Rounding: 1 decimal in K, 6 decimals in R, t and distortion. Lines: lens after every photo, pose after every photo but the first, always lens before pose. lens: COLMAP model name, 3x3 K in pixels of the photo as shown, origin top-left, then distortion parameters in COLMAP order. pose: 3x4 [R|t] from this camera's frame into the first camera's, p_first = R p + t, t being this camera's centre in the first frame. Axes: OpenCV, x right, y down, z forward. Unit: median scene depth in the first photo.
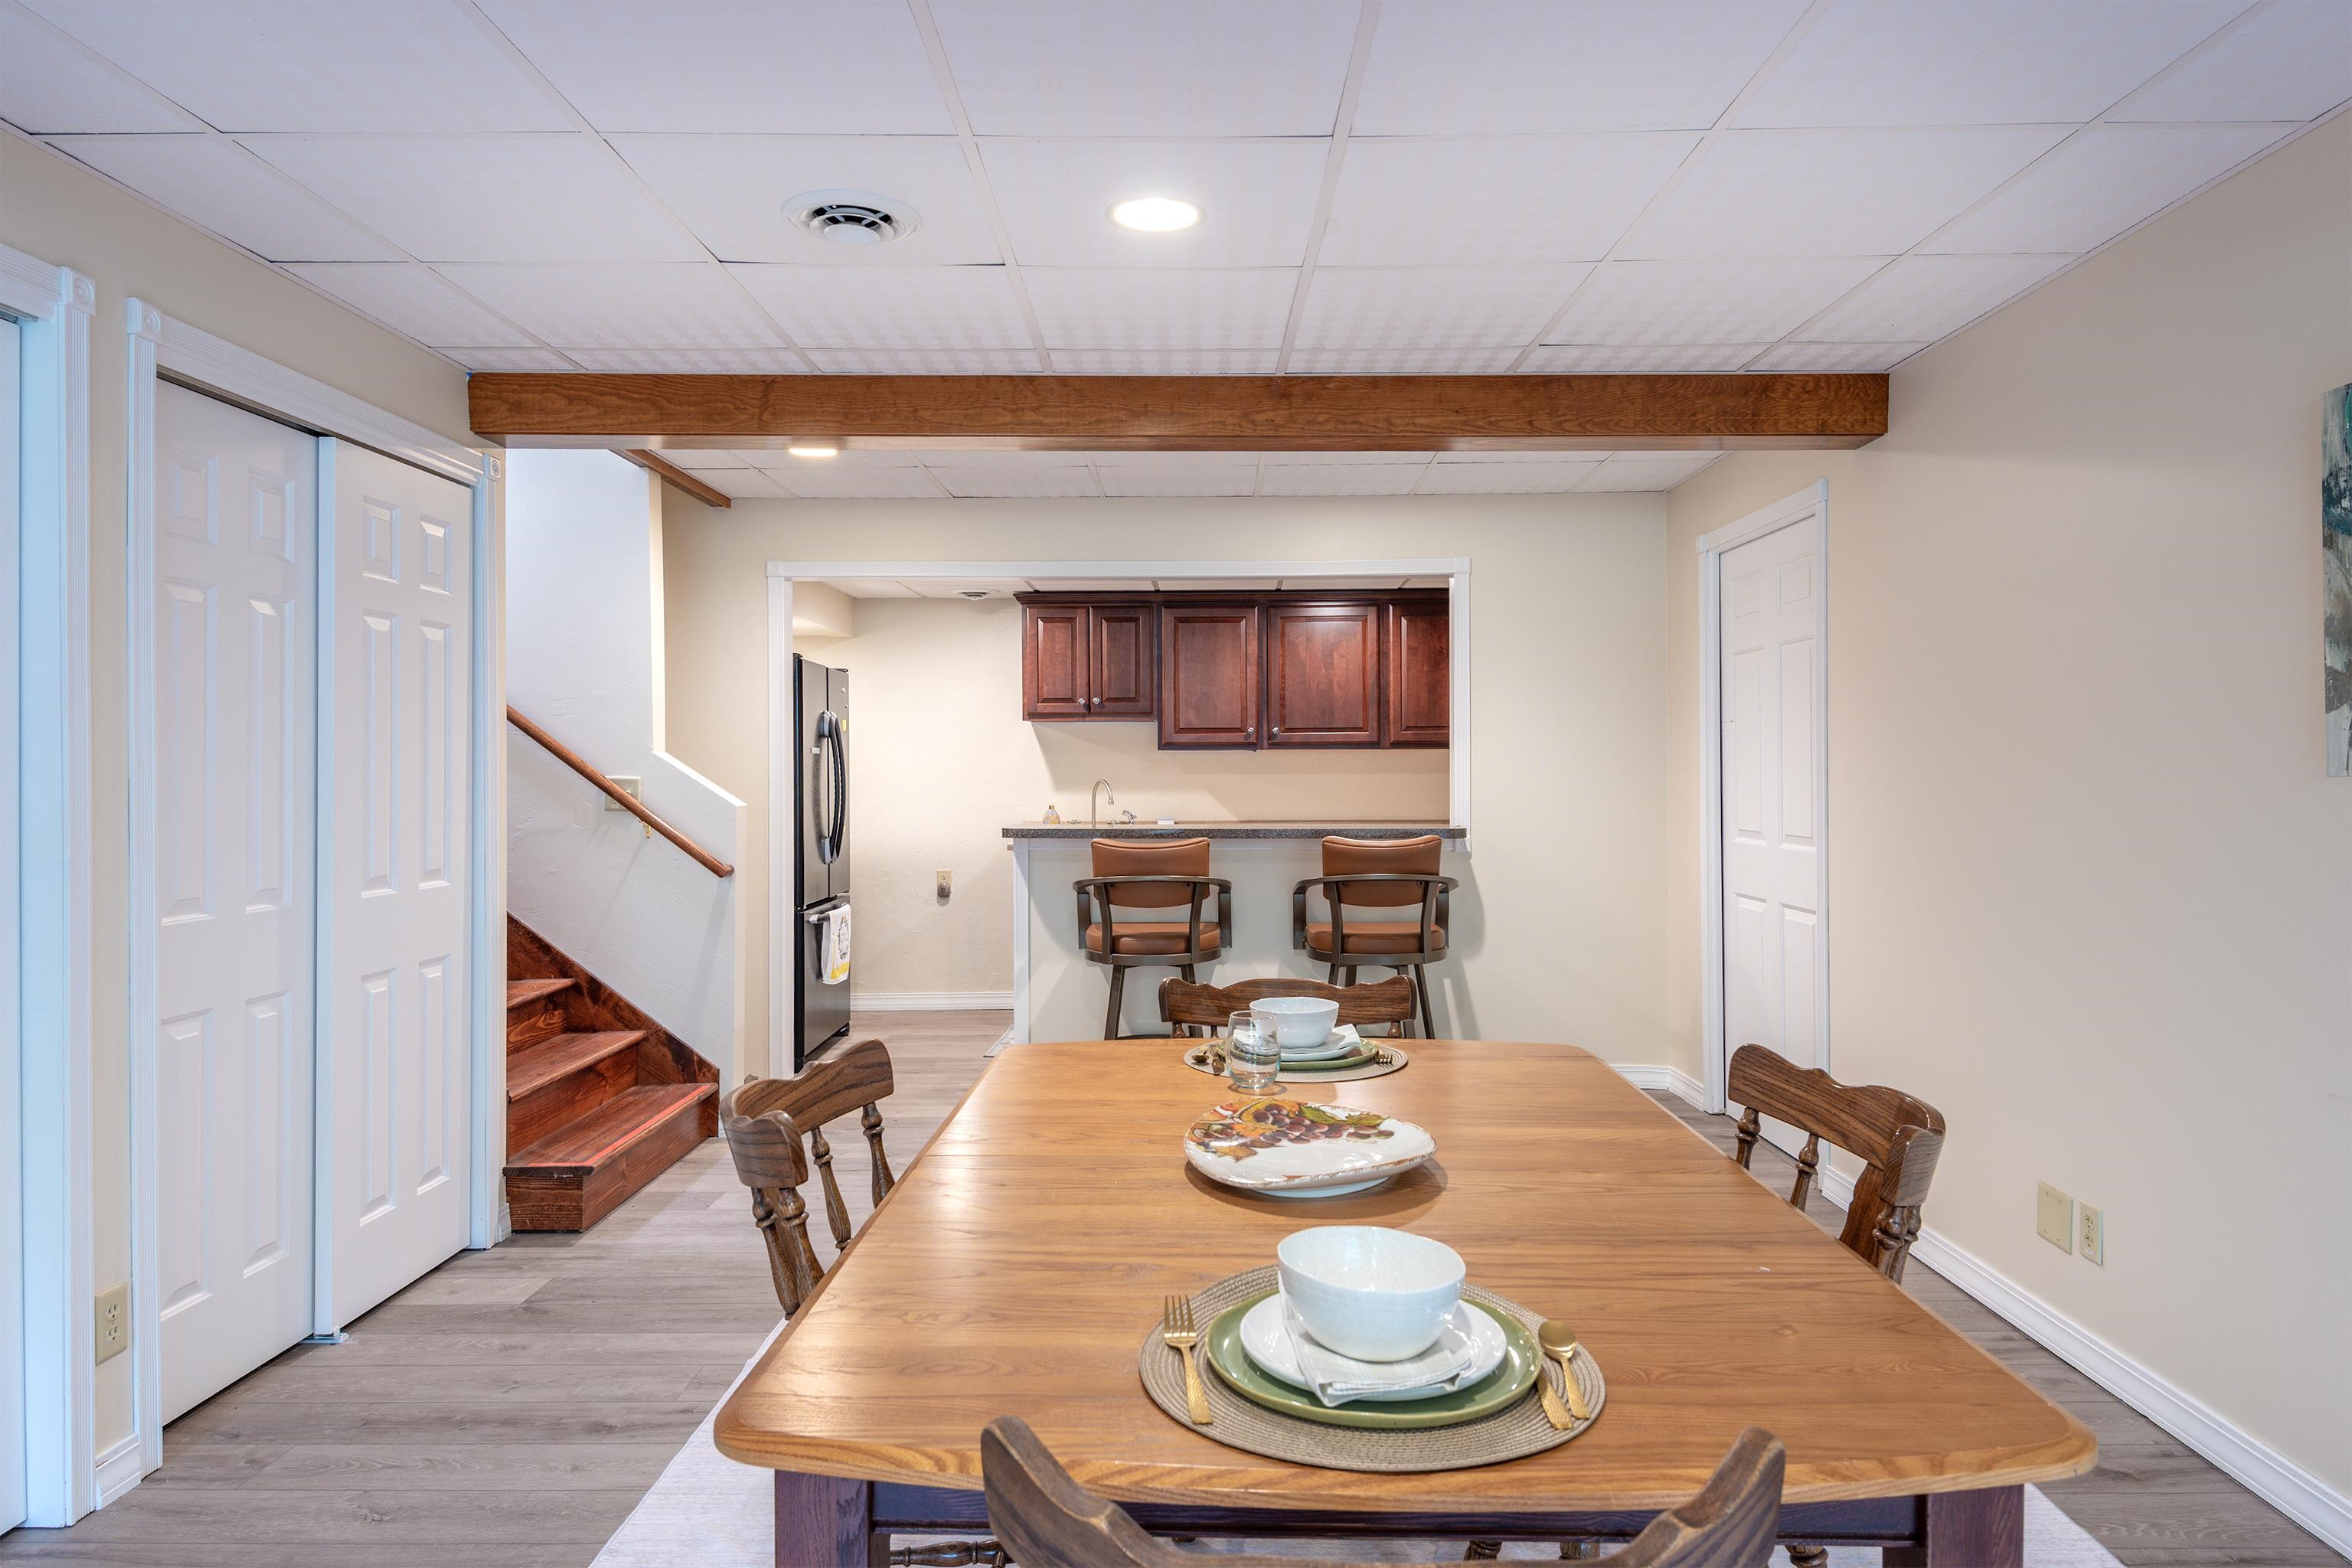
lens RADIAL K [[1411.1, 0, 1181.4], [0, 1411.1, 773.2], [0, 0, 1]] dist [0.034683, -0.035797]
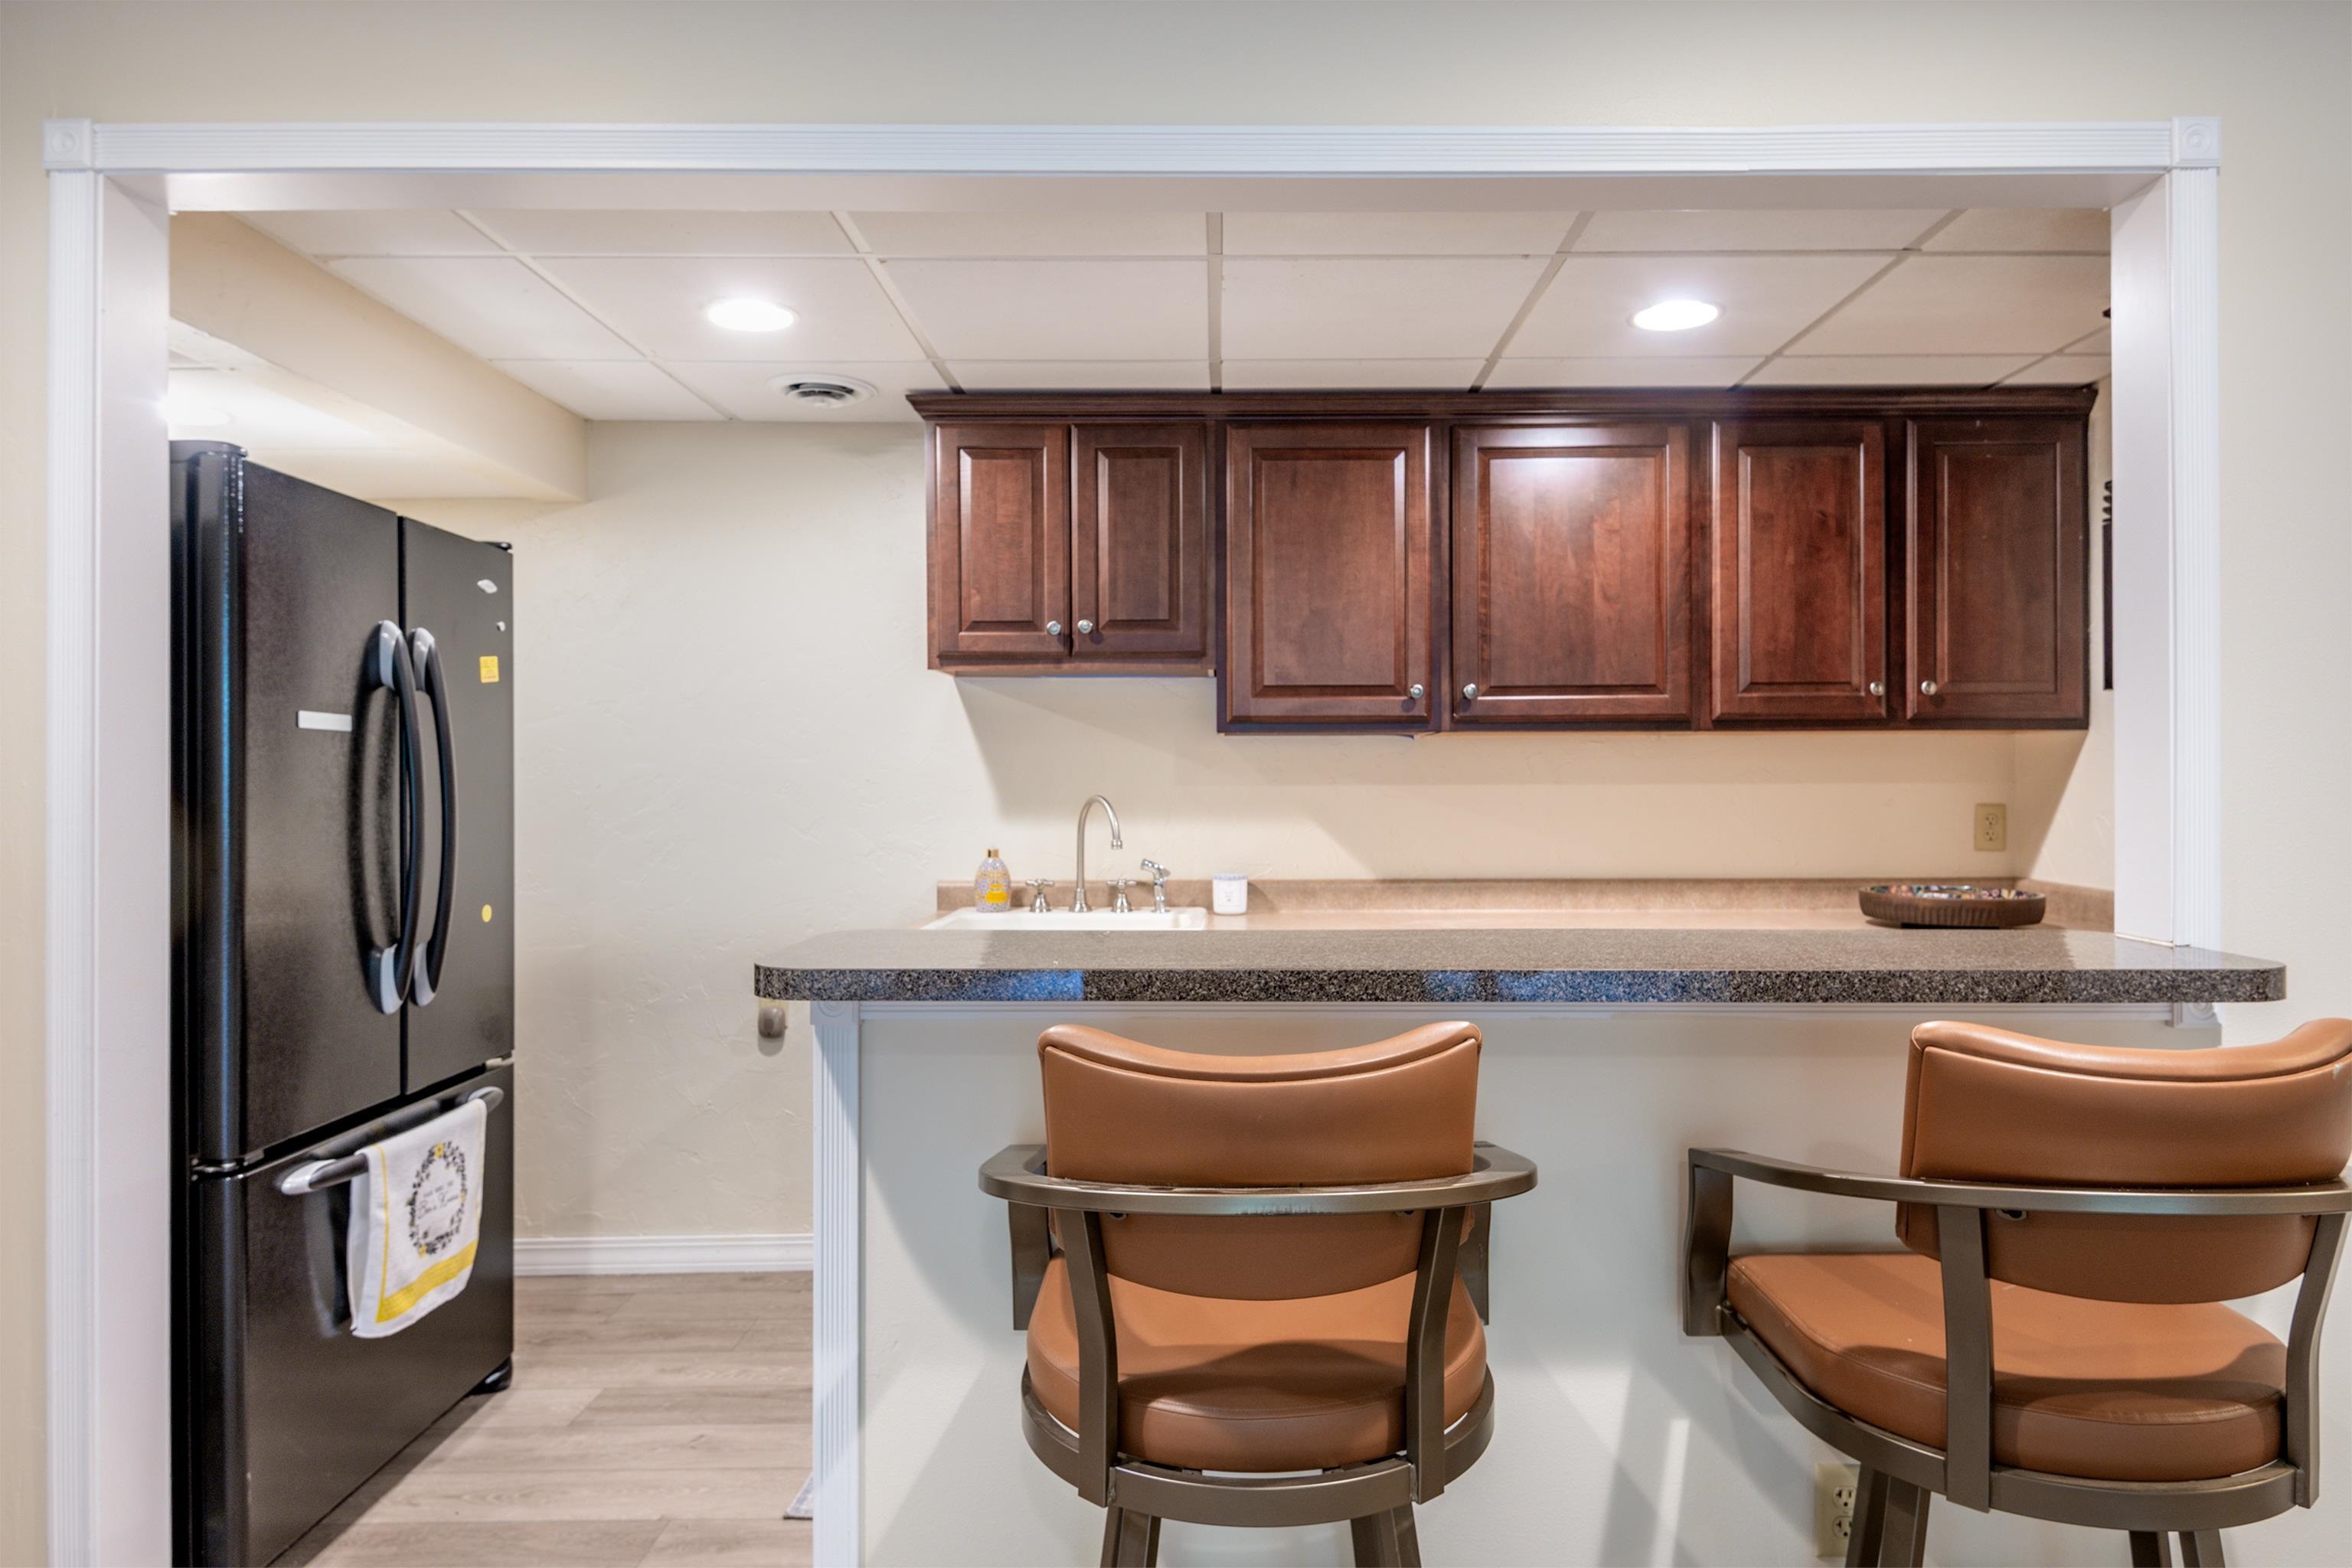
lens RADIAL K [[1418.9, 0, 1225.1], [0, 1418.9, 779.5], [0, 0, 1]] dist [0.038902, -0.036186]
pose [[0.999681, 0.001024, 0.025227, -0.038823], [-0.000983, 0.999998, -0.001636, -0.000233], [-0.025229, 0.001610, 0.999680, 0.798998]]
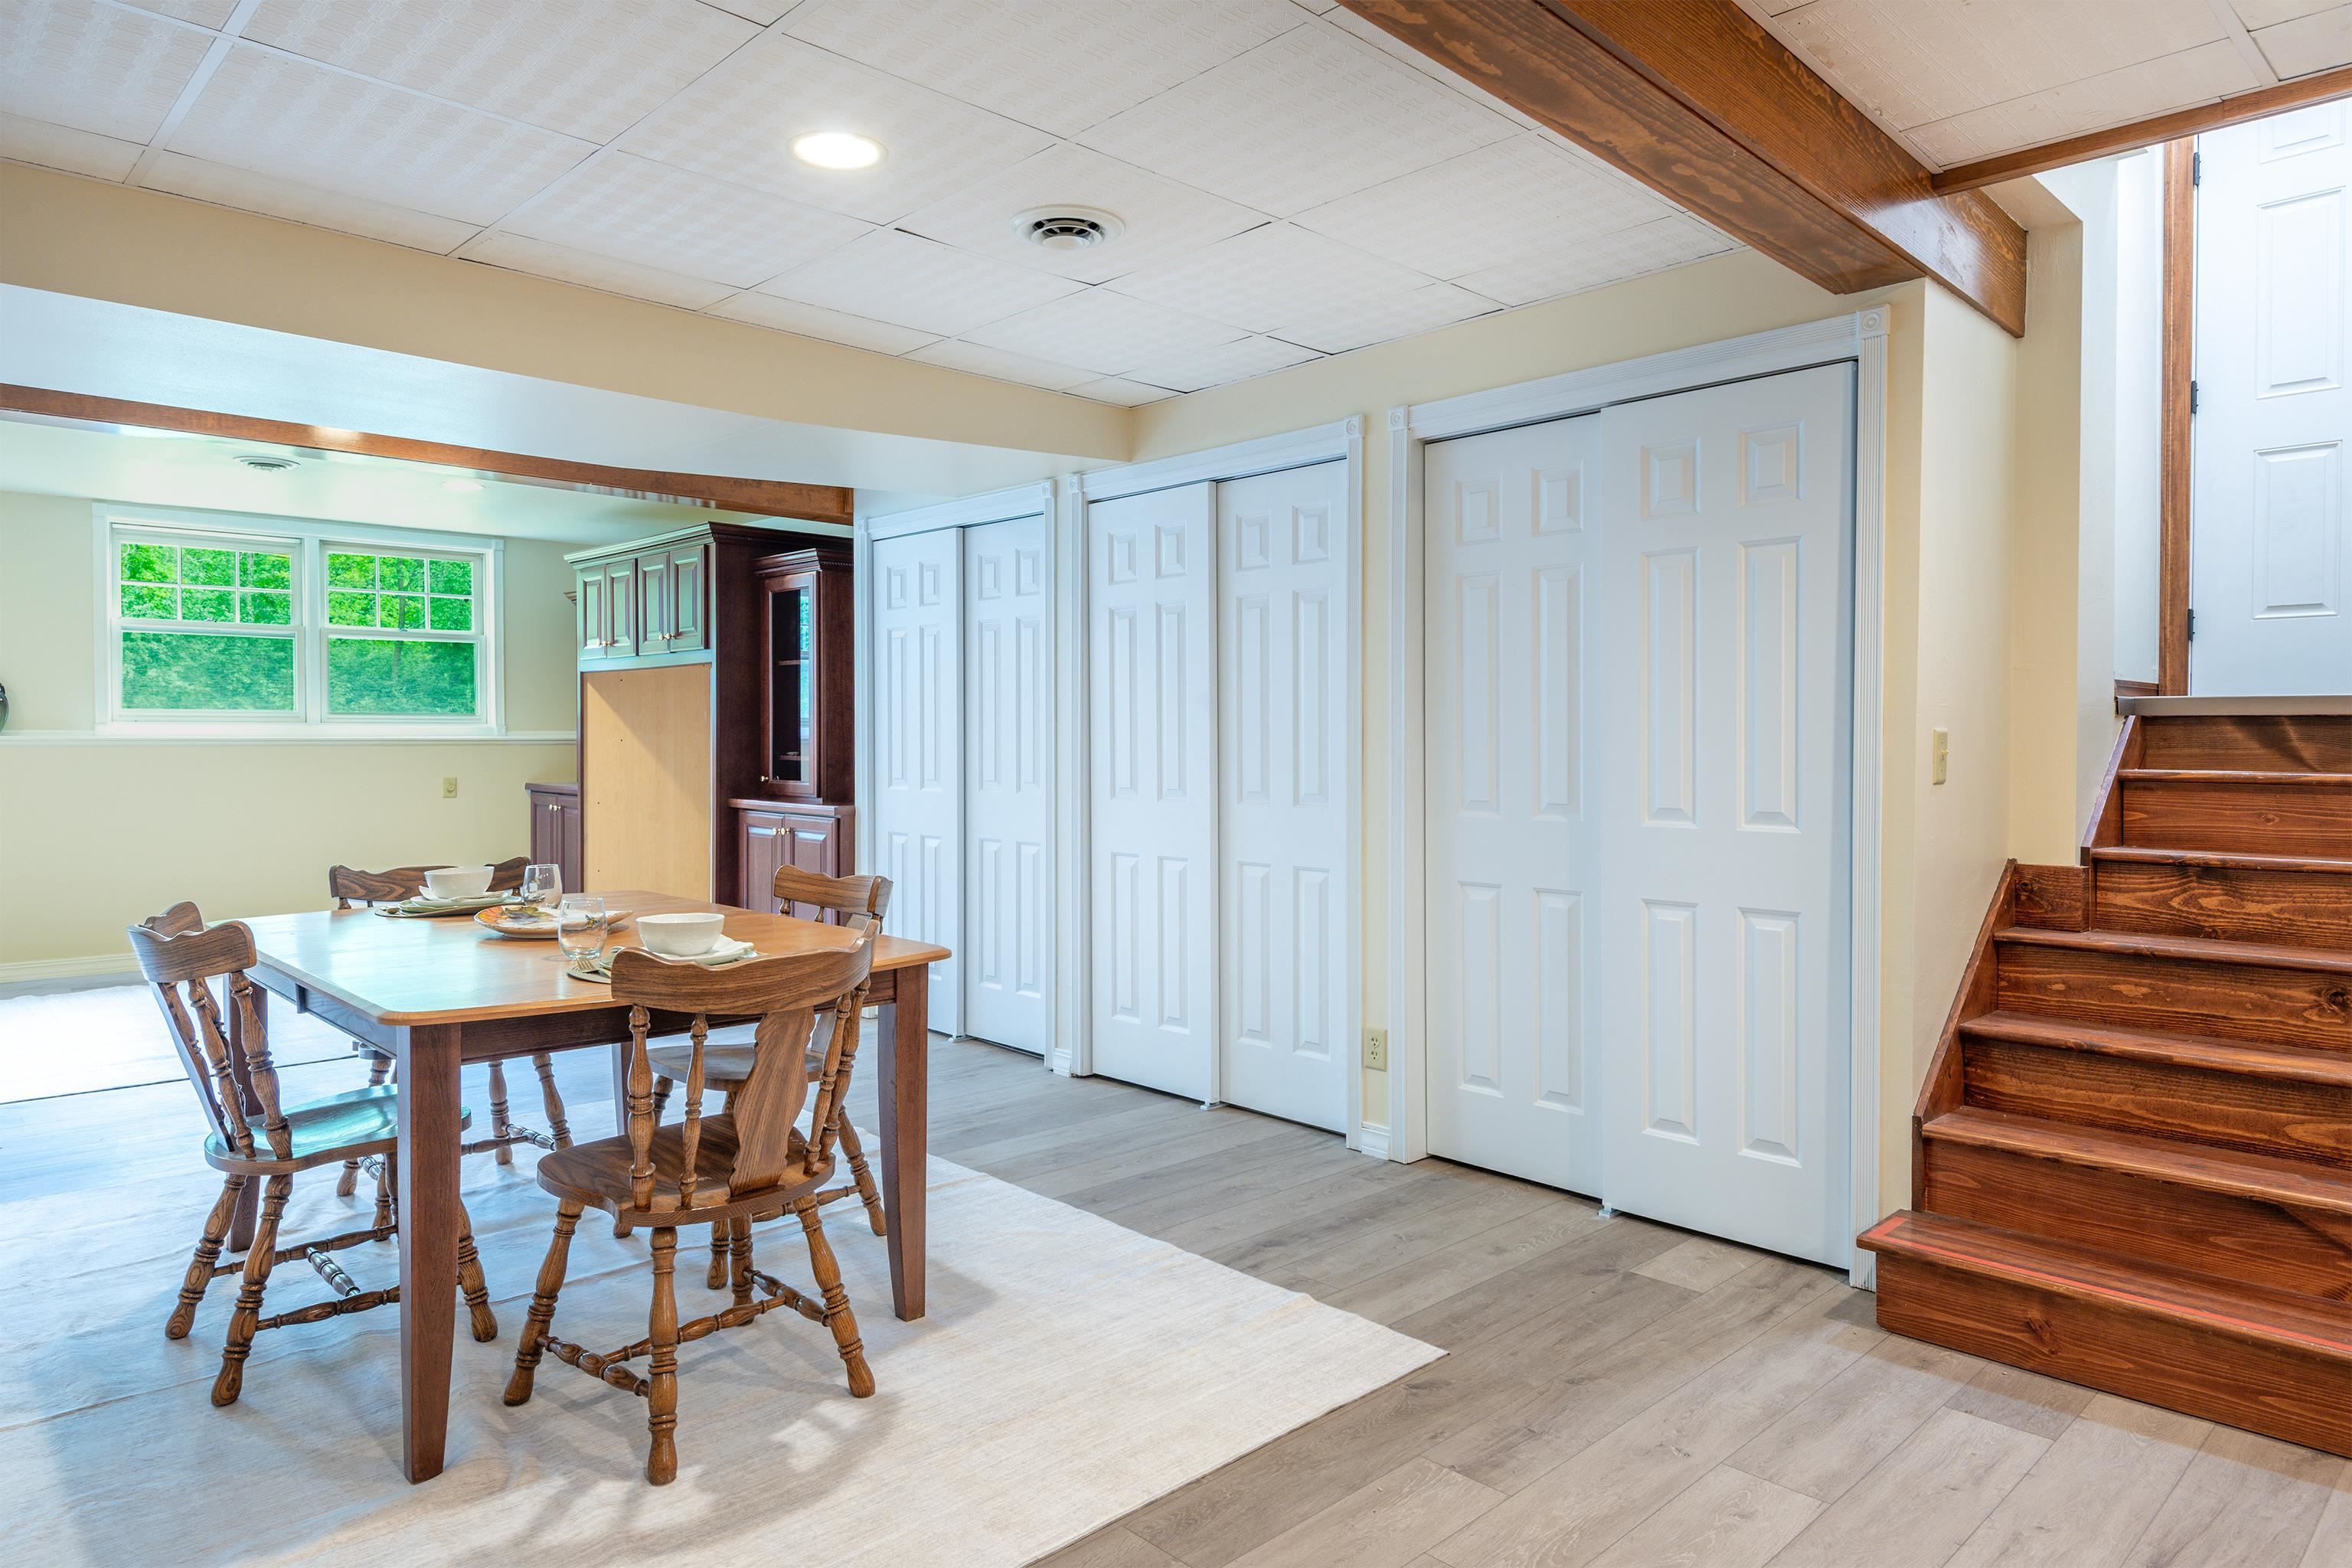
lens RADIAL K [[1426.8, 0, 1171.8], [0, 1426.8, 767.0], [0, 0, 1]] dist [0.033568, -0.040622]
pose [[-0.713986, 0.016977, -0.699954, 0.295436], [0.001399, 0.999739, 0.022821, 0.013037], [0.700159, 0.015315, -0.713823, 1.056154]]
